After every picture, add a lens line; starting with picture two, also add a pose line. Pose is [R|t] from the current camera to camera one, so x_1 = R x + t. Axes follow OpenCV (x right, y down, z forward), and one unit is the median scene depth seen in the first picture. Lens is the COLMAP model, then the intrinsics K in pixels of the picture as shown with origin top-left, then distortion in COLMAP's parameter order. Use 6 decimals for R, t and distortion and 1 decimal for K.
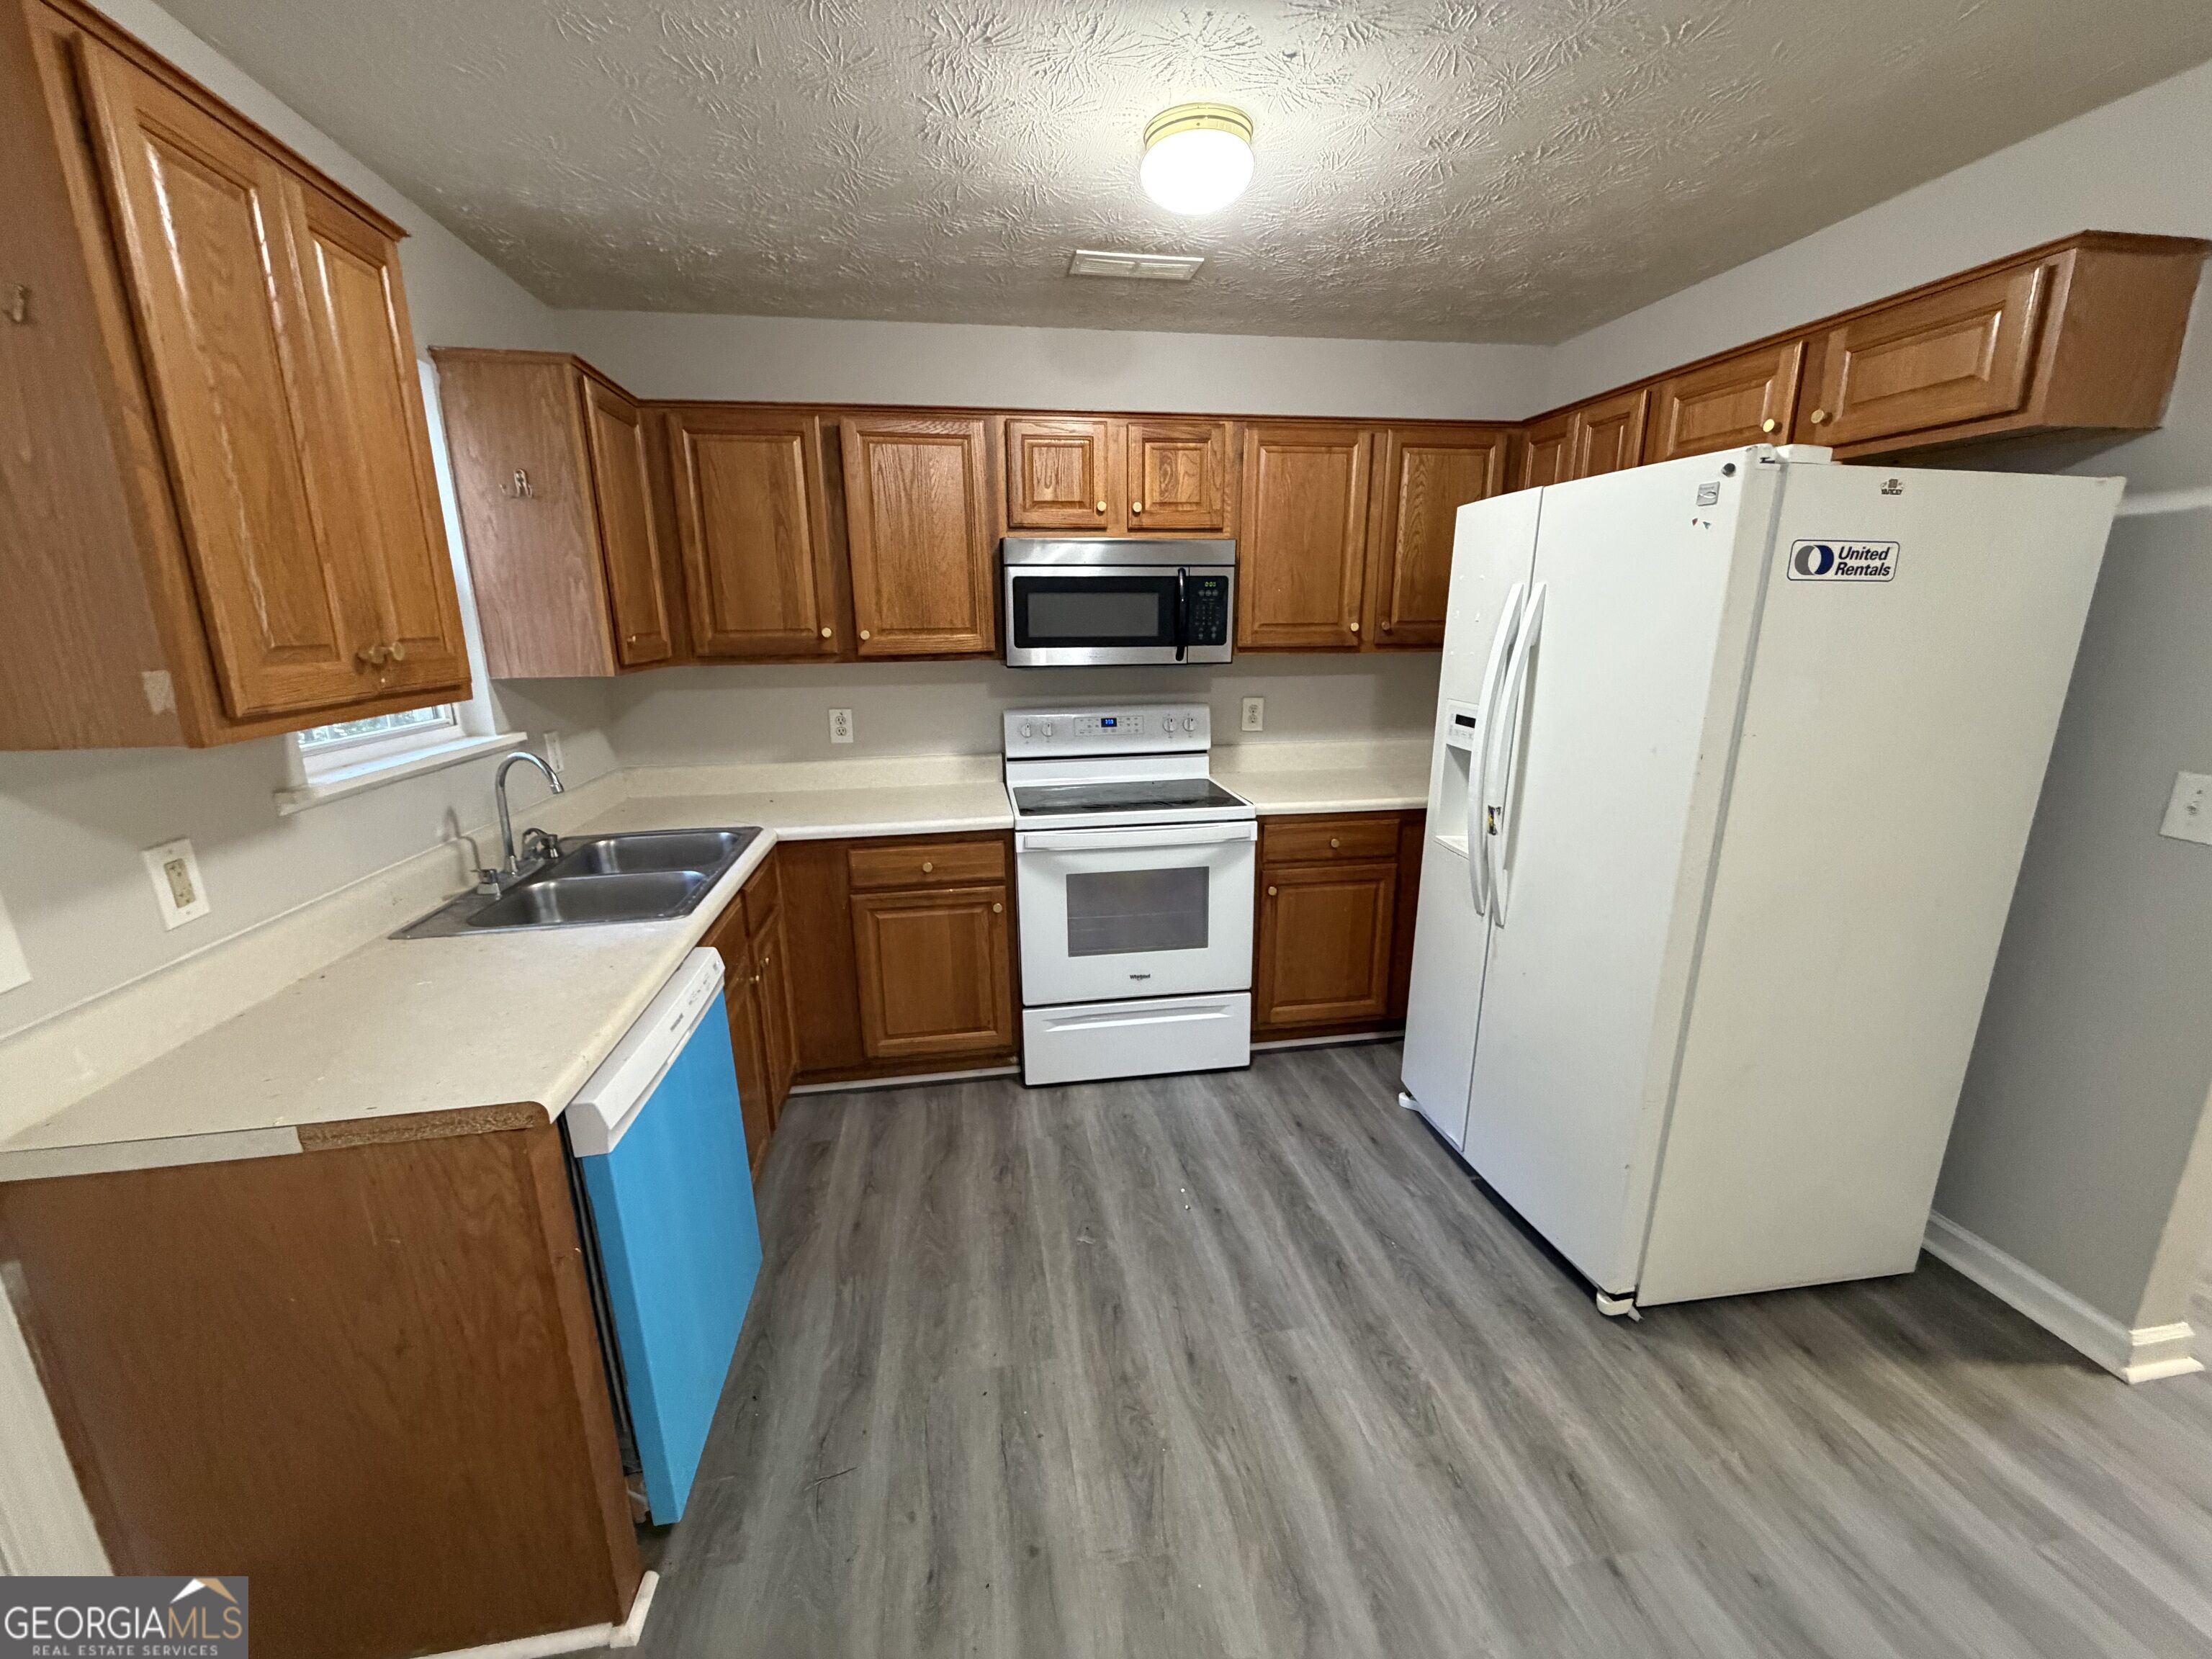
lens RADIAL K [[877.8, 0, 1098.8], [0, 877.8, 828.4], [0, 0, 1]] dist [-0.000354, -0.000383]
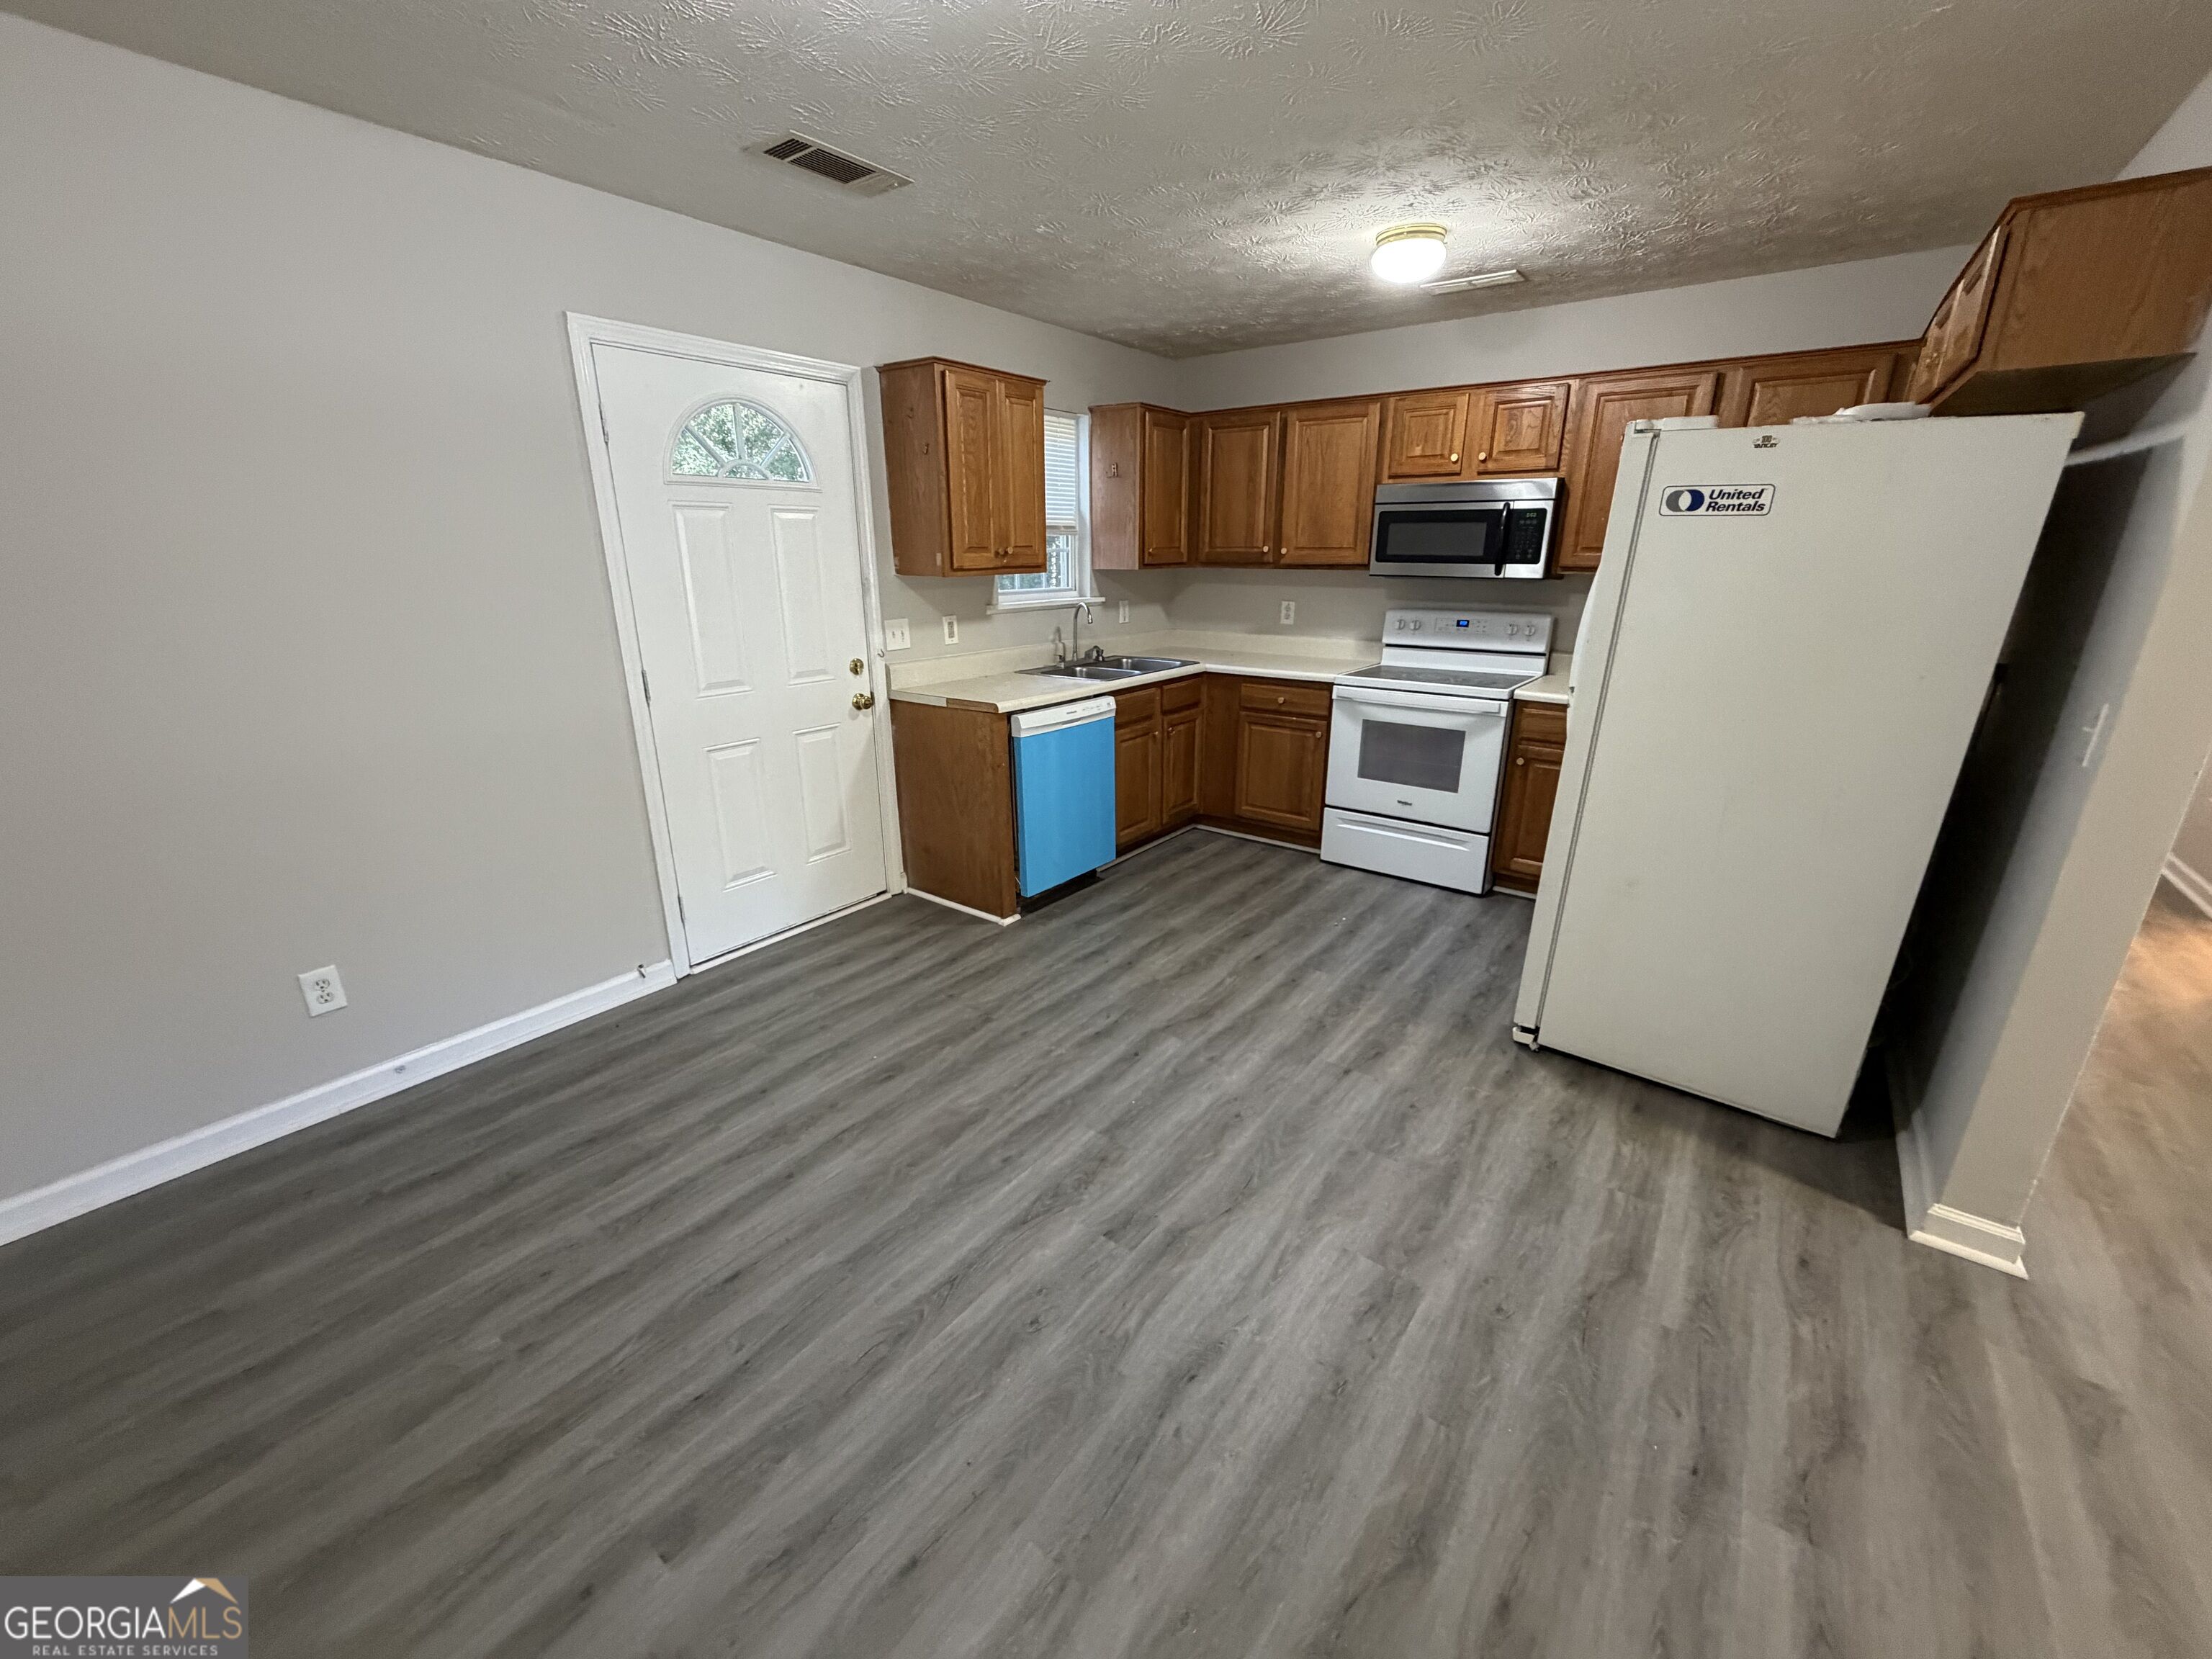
lens RADIAL K [[877.8, 0, 1098.8], [0, 877.8, 828.4], [0, 0, 1]] dist [-0.000354, -0.000383]
pose [[0.687765, 0.233238, -0.687444, 0.713440], [-0.177011, 0.972278, 0.152784, 0.083982], [0.704021, 0.016606, 0.709985, -0.352882]]
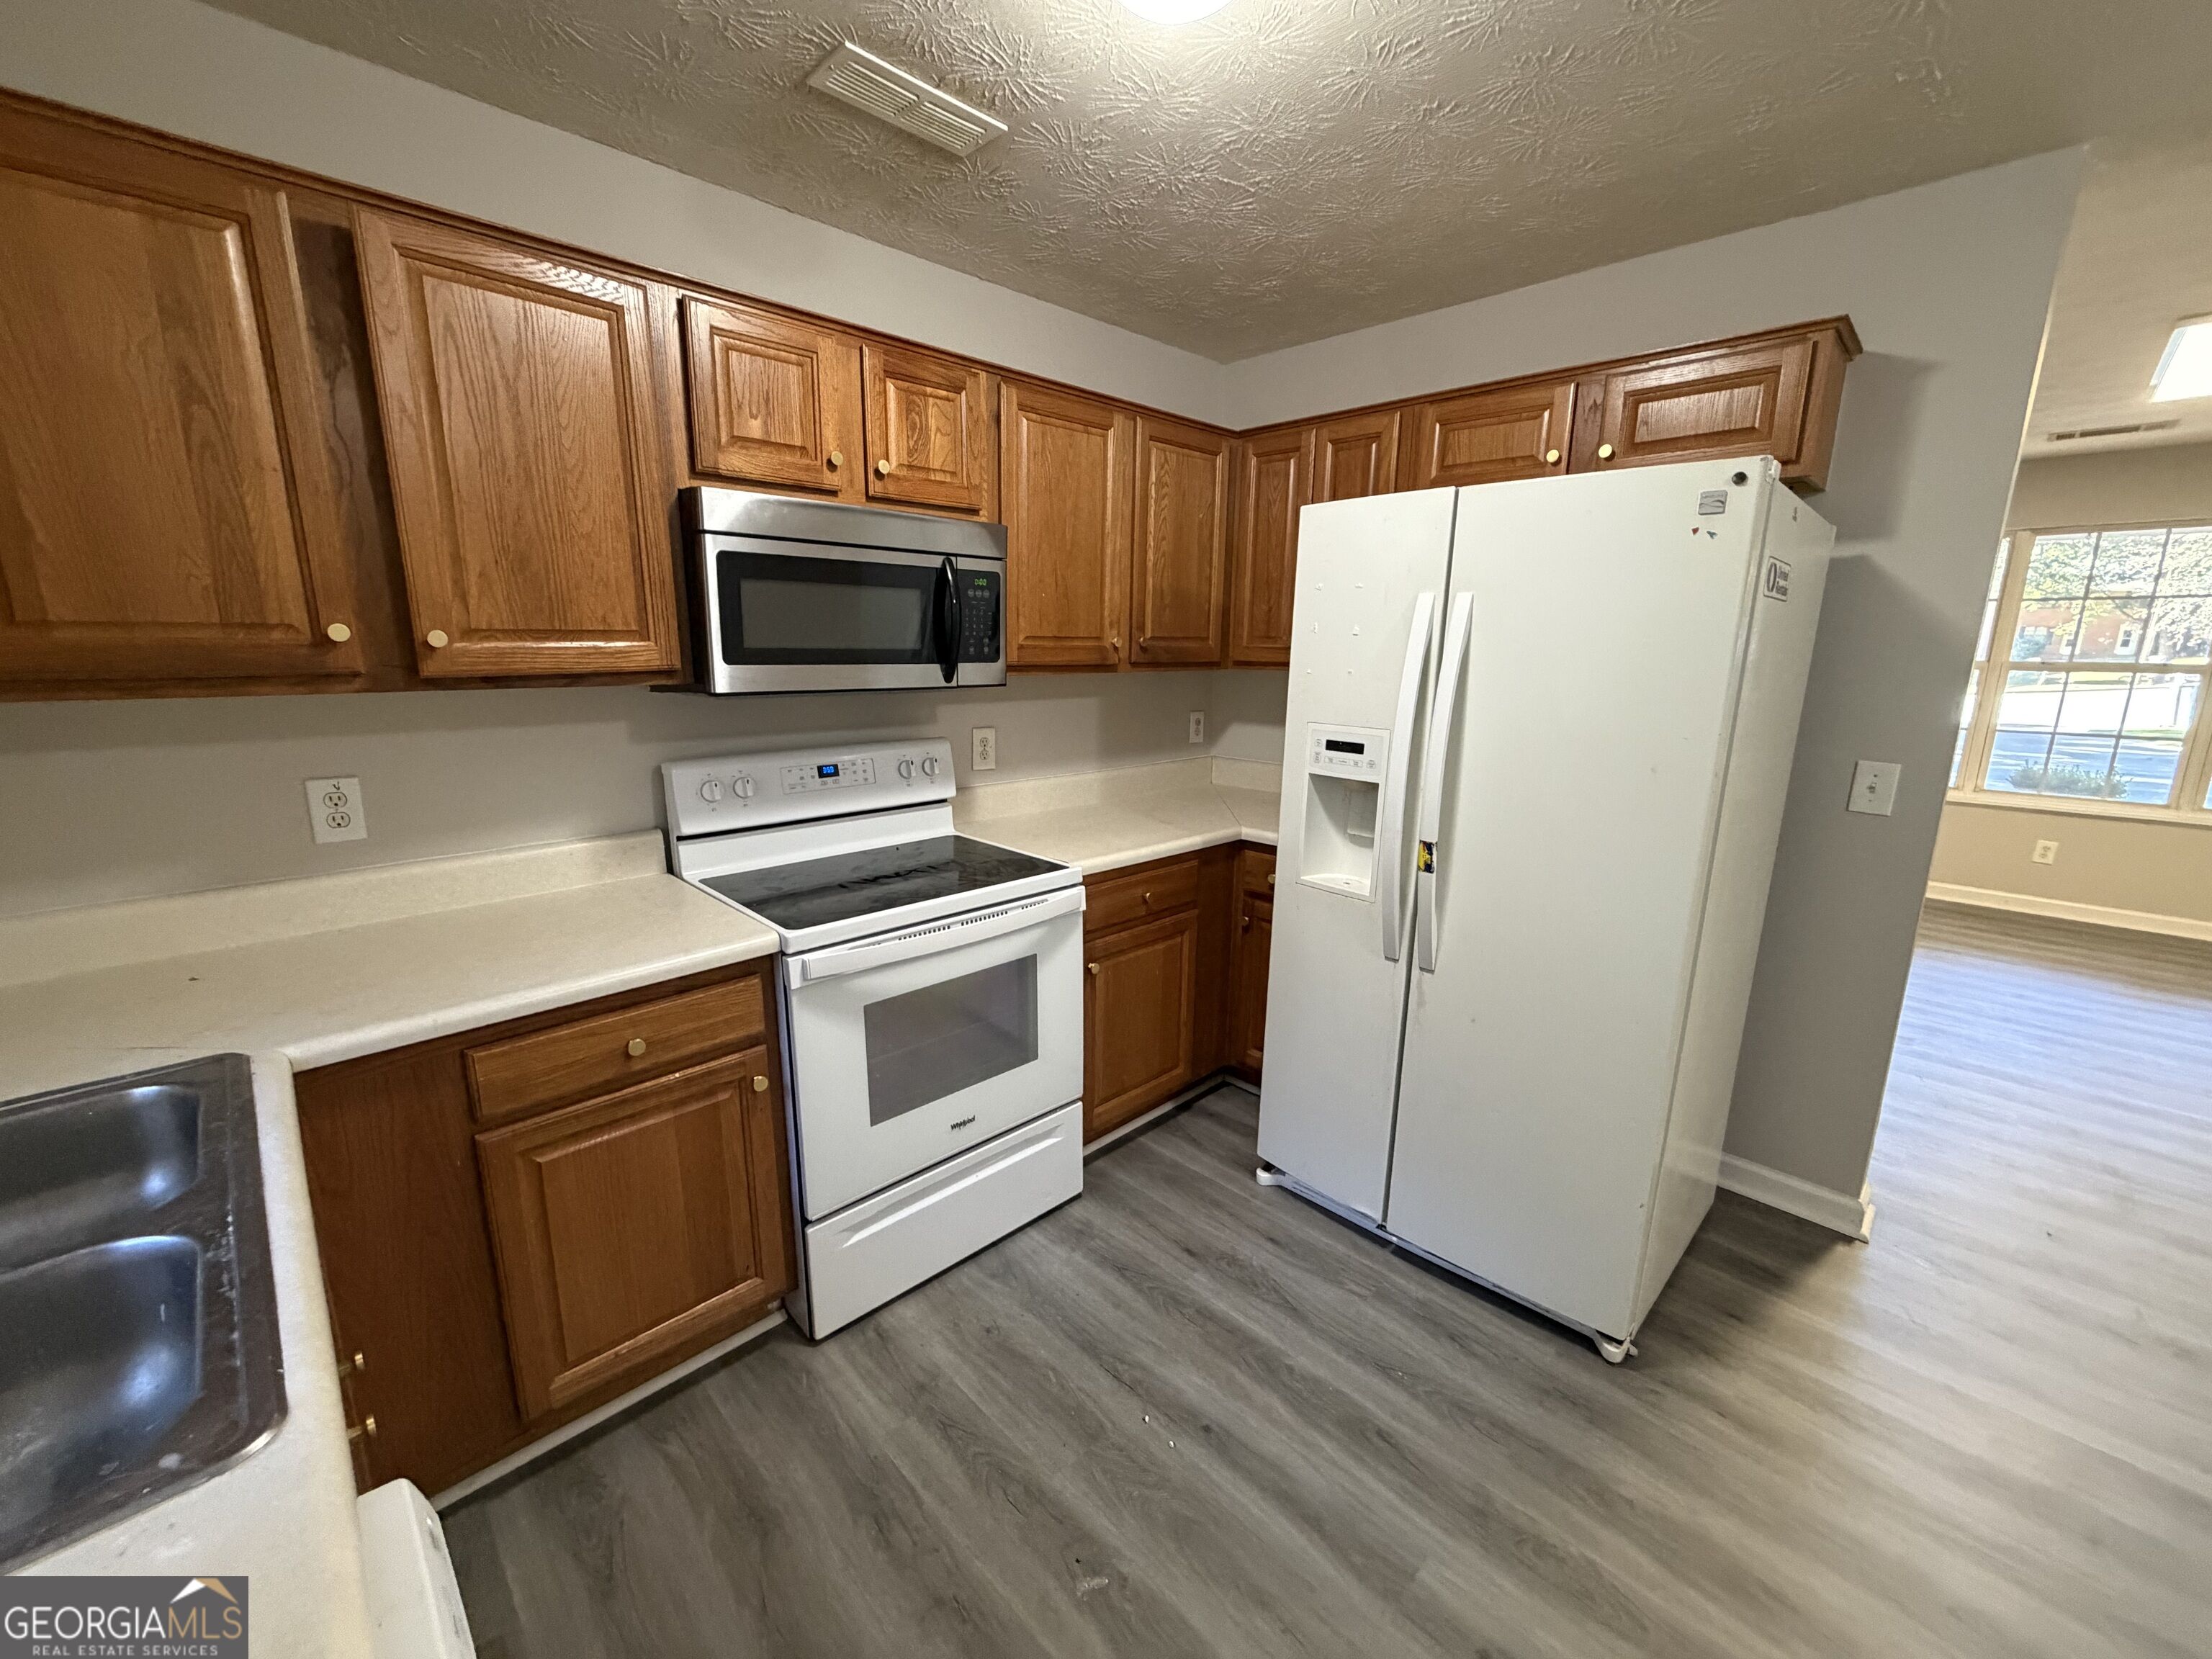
lens RADIAL K [[877.8, 0, 1098.8], [0, 877.8, 828.4], [0, 0, 1]] dist [-0.000354, -0.000383]
pose [[0.819857, -0.101360, 0.563525, -0.250552], [0.116427, 0.993156, 0.009249, -0.065851], [-0.560606, 0.058027, 0.826047, 0.348975]]
